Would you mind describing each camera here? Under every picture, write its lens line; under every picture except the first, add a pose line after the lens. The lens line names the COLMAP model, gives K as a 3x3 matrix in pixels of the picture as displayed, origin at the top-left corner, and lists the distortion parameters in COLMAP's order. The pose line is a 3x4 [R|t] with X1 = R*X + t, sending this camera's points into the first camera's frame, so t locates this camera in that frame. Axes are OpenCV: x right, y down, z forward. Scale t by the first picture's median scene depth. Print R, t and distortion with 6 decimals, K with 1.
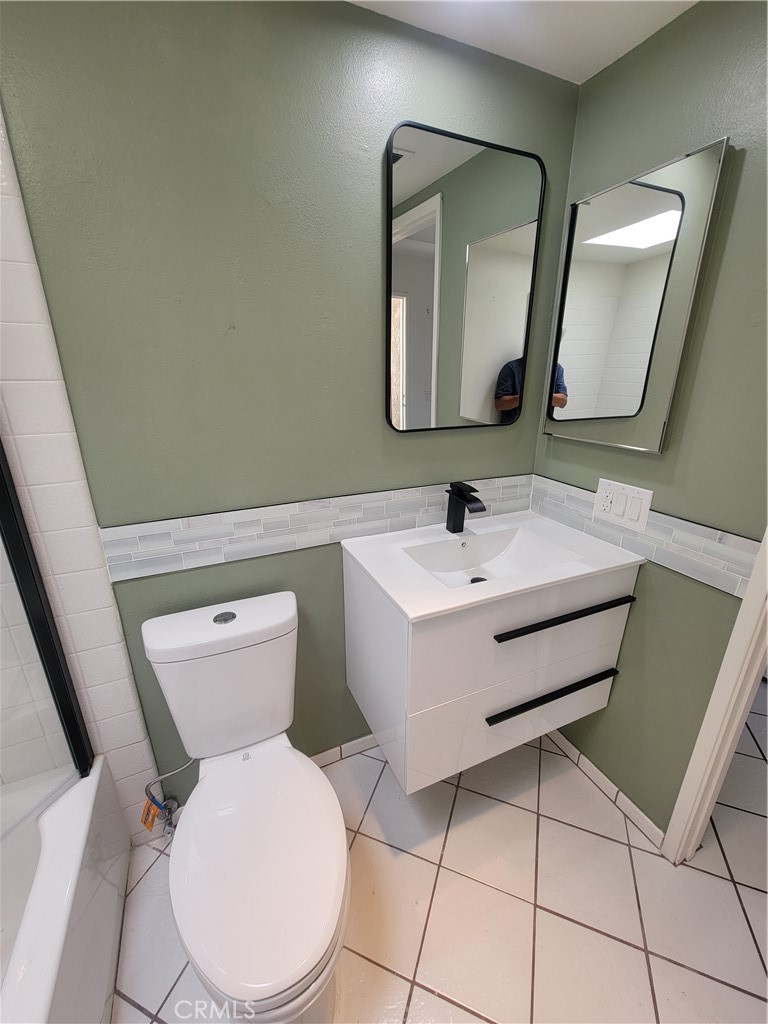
lens RADIAL K [[418.6, 0, 381.1], [0, 418.6, 512.0], [0, 0, 1]] dist [-0.001611, 0.000833]
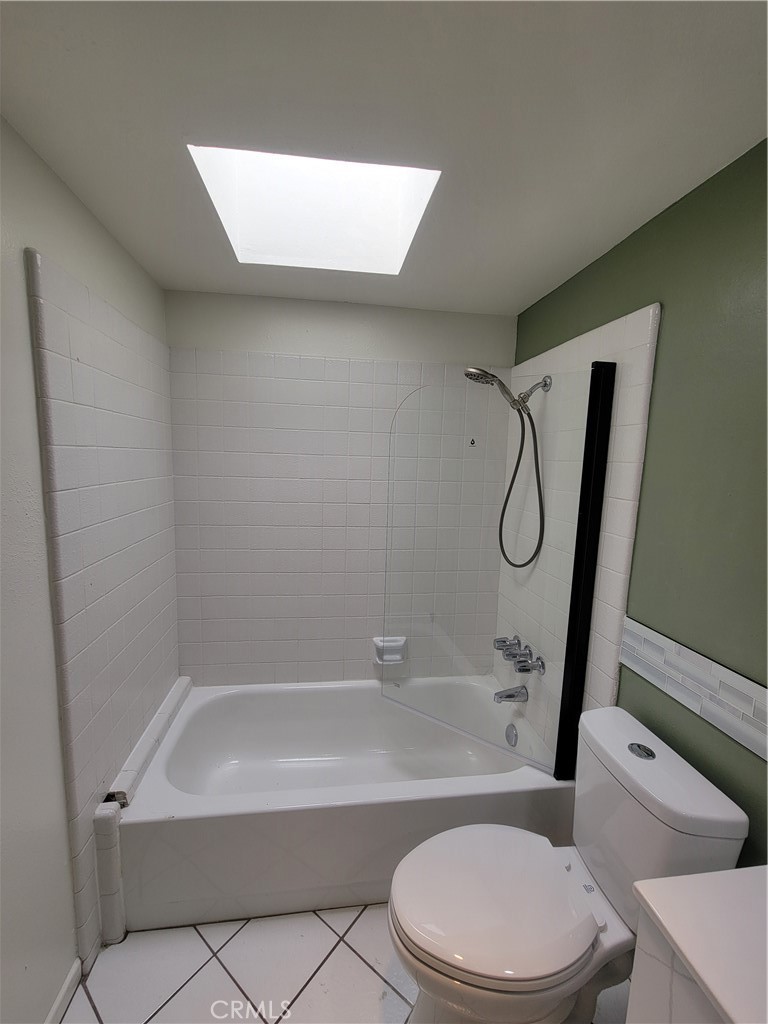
lens RADIAL K [[418.6, 0, 379.8], [0, 418.6, 513.1], [0, 0, 1]] dist [-0.001611, 0.000833]
pose [[-0.284120, 0.117192, -0.951600, 0.537320], [-0.337651, 0.916691, 0.213706, -0.206001], [0.897367, 0.382026, -0.220881, 0.407952]]
